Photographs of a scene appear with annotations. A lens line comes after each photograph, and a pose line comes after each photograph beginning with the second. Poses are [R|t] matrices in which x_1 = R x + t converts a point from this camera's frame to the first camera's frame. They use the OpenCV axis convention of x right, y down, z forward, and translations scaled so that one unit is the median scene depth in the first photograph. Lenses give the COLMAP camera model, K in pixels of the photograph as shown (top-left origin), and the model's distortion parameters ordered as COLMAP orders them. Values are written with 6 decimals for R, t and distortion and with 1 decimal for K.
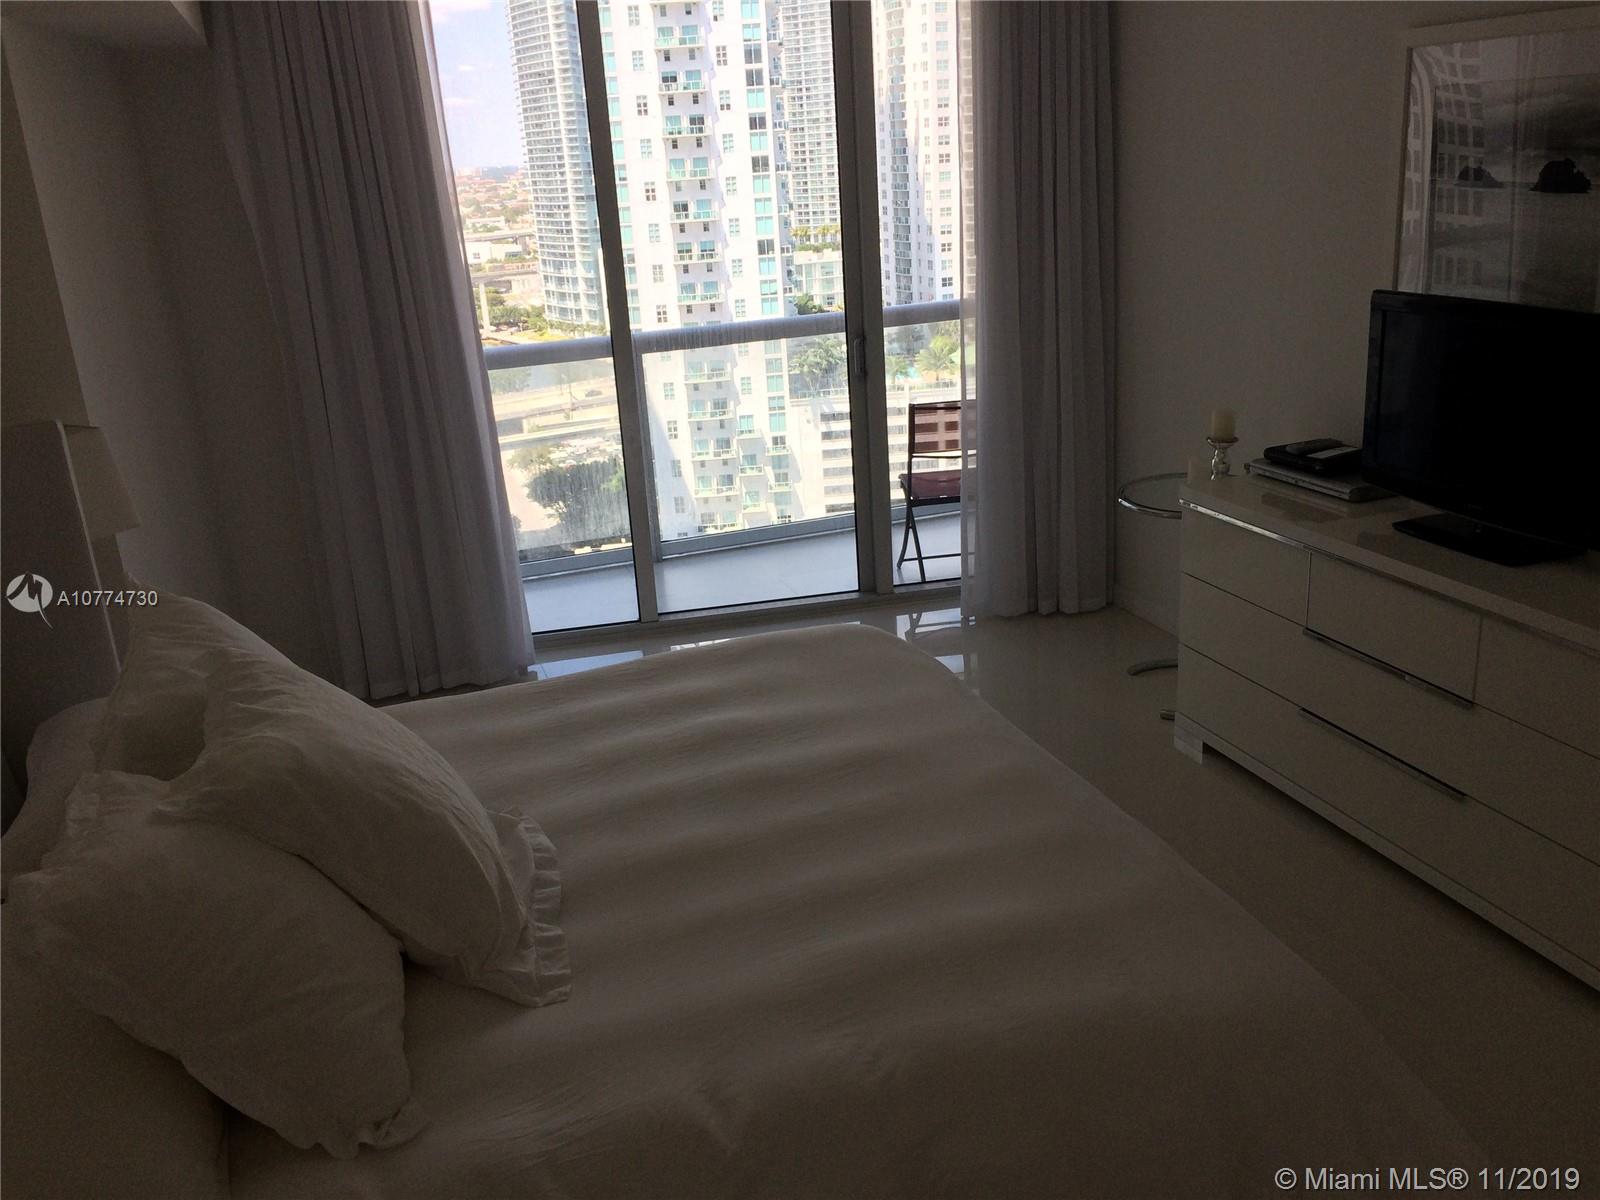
lens RADIAL K [[1356.7, 0, 800.0], [0, 1356.7, 600.0], [0, 0, 1]] dist [0.068232, -0.091073]
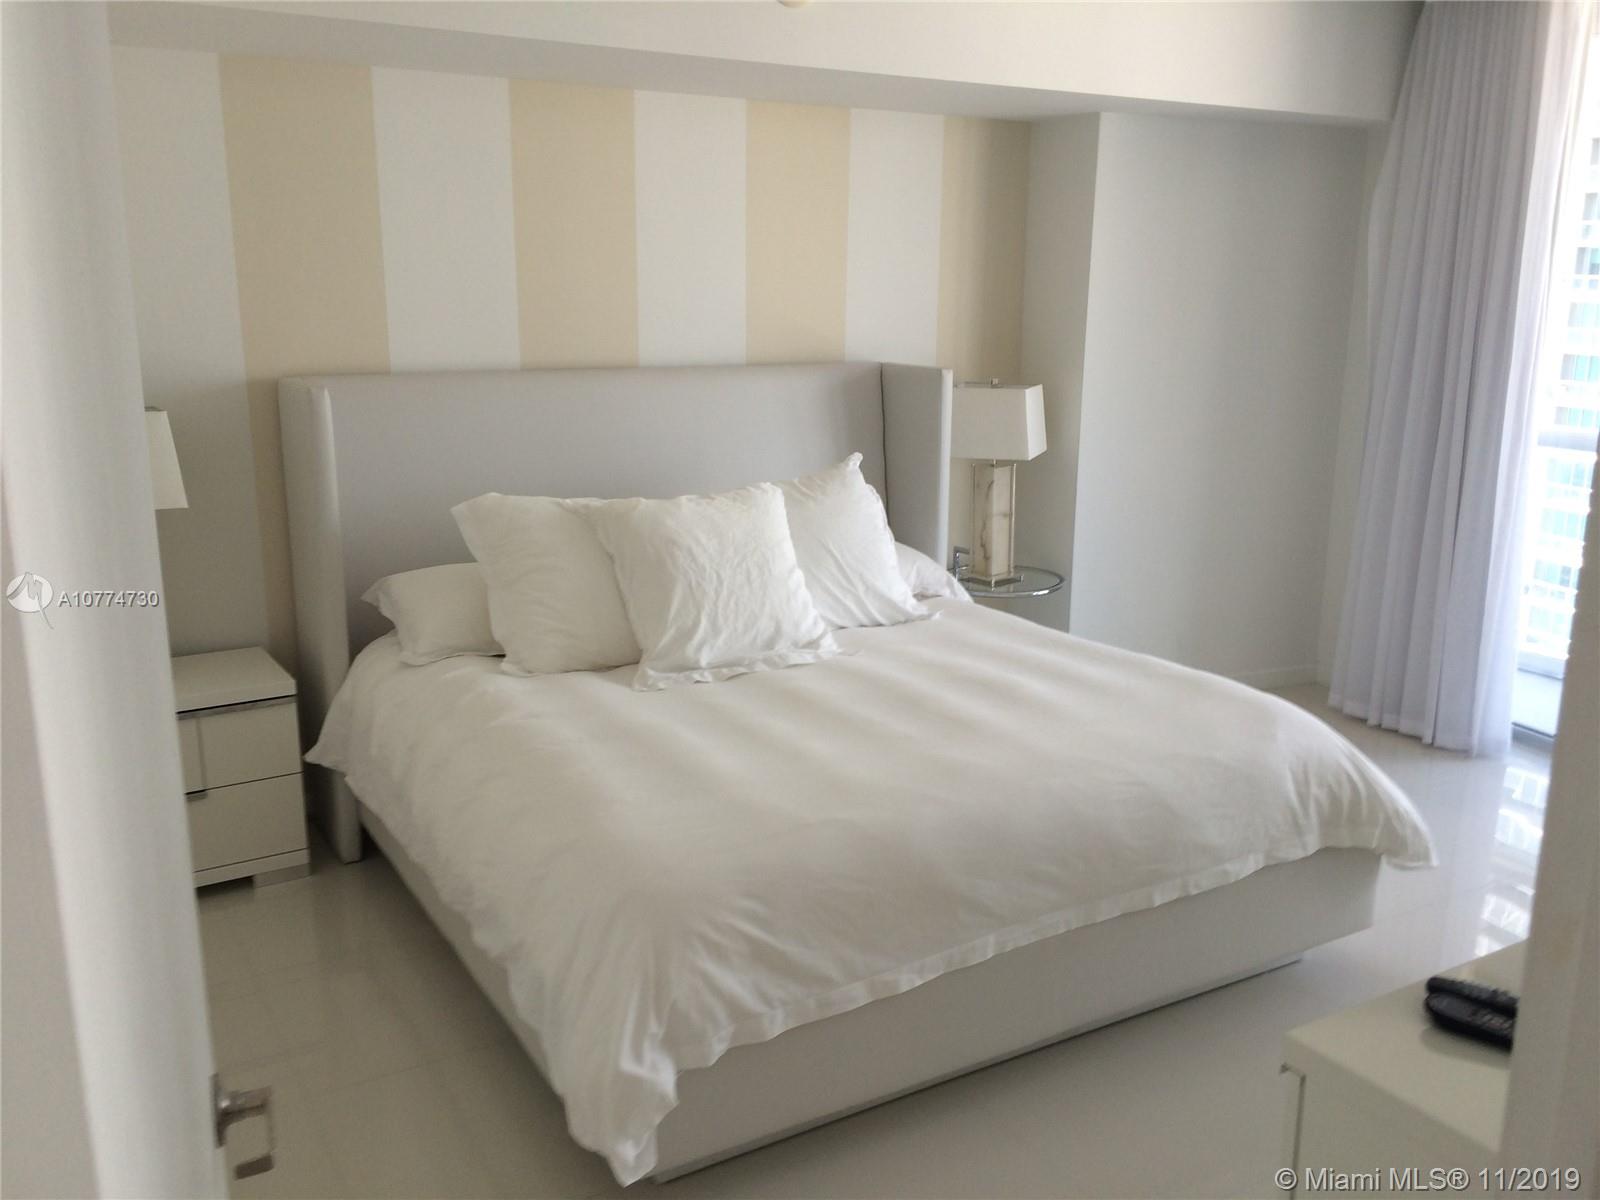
lens RADIAL K [[1356.7, 0, 800.0], [0, 1356.7, 600.0], [0, 0, 1]] dist [0.068232, -0.091073]
pose [[0.212750, 0.286048, -0.934299, 1.162700], [-0.323517, 0.922878, 0.208883, -0.191752], [0.921995, 0.257822, 0.288883, 0.543058]]
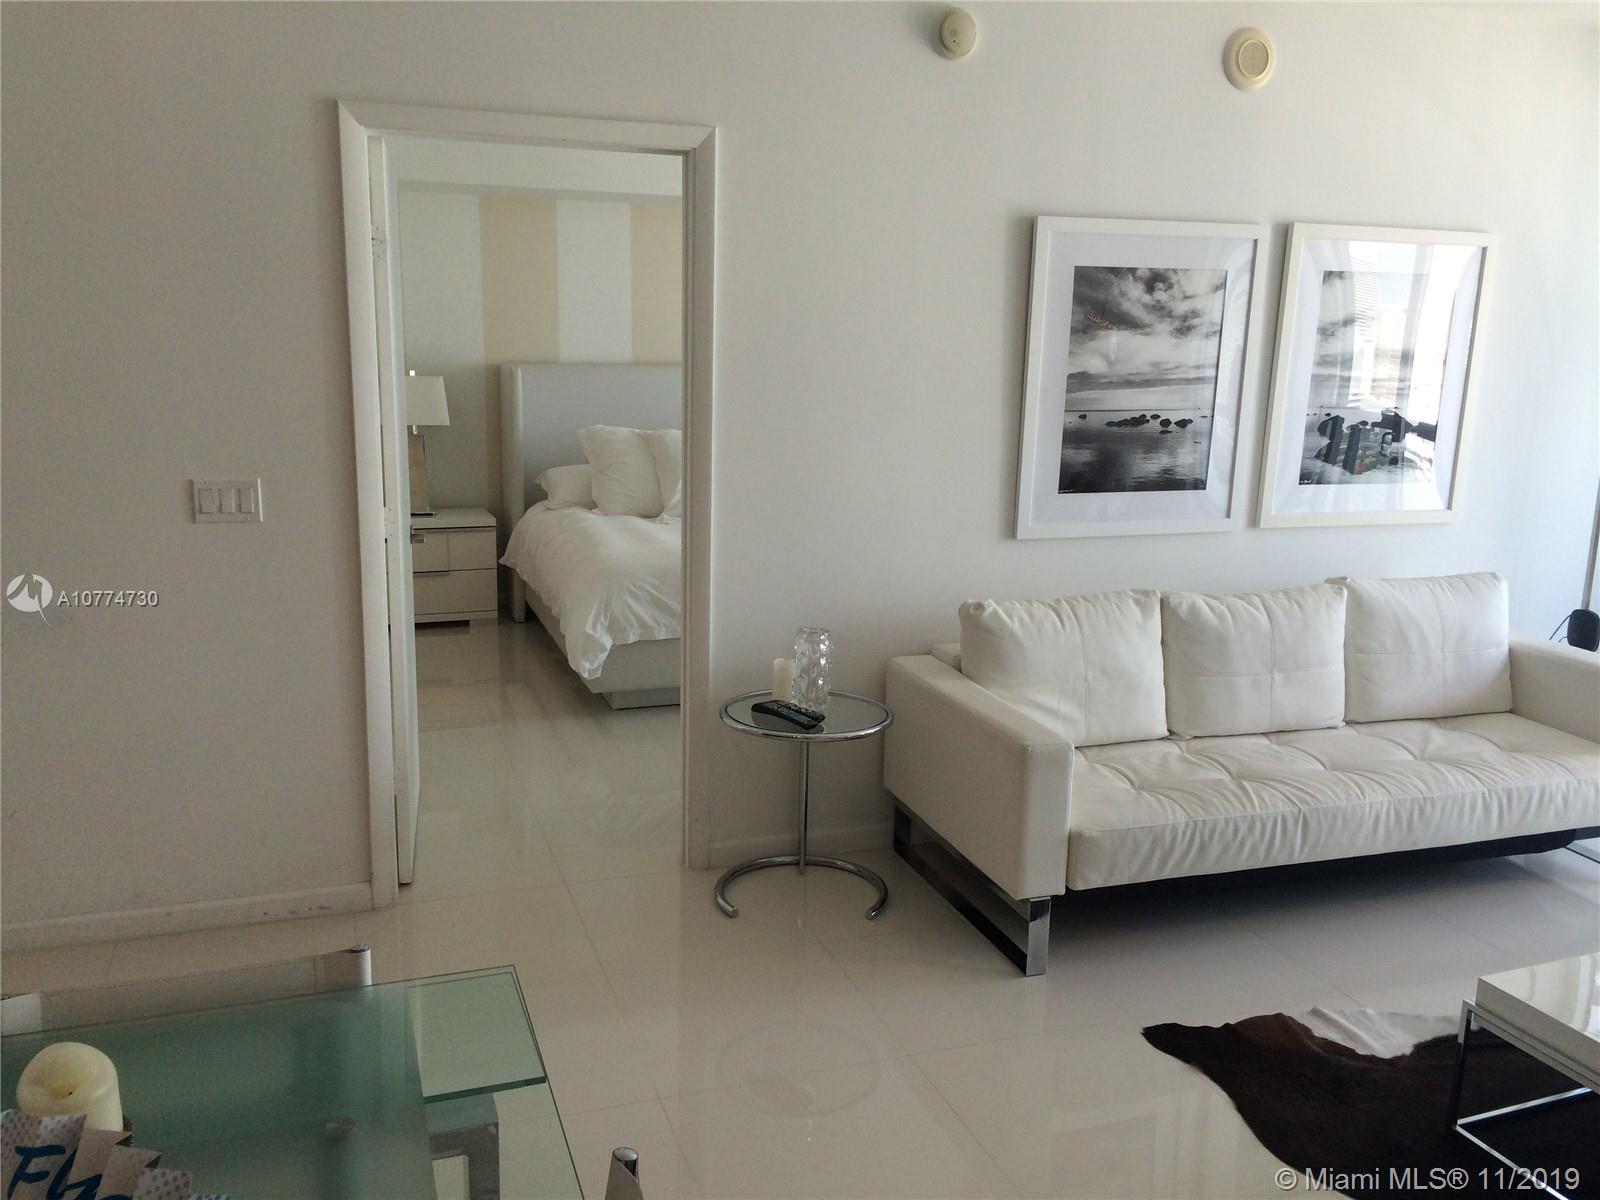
lens RADIAL K [[1356.7, 0, 800.0], [0, 1356.7, 600.0], [0, 0, 1]] dist [0.068232, -0.091073]
pose [[0.007855, 0.259924, -0.965597, 2.527479], [-0.332654, 0.911309, 0.242604, -0.376948], [0.943016, 0.319304, 0.093623, 0.889089]]
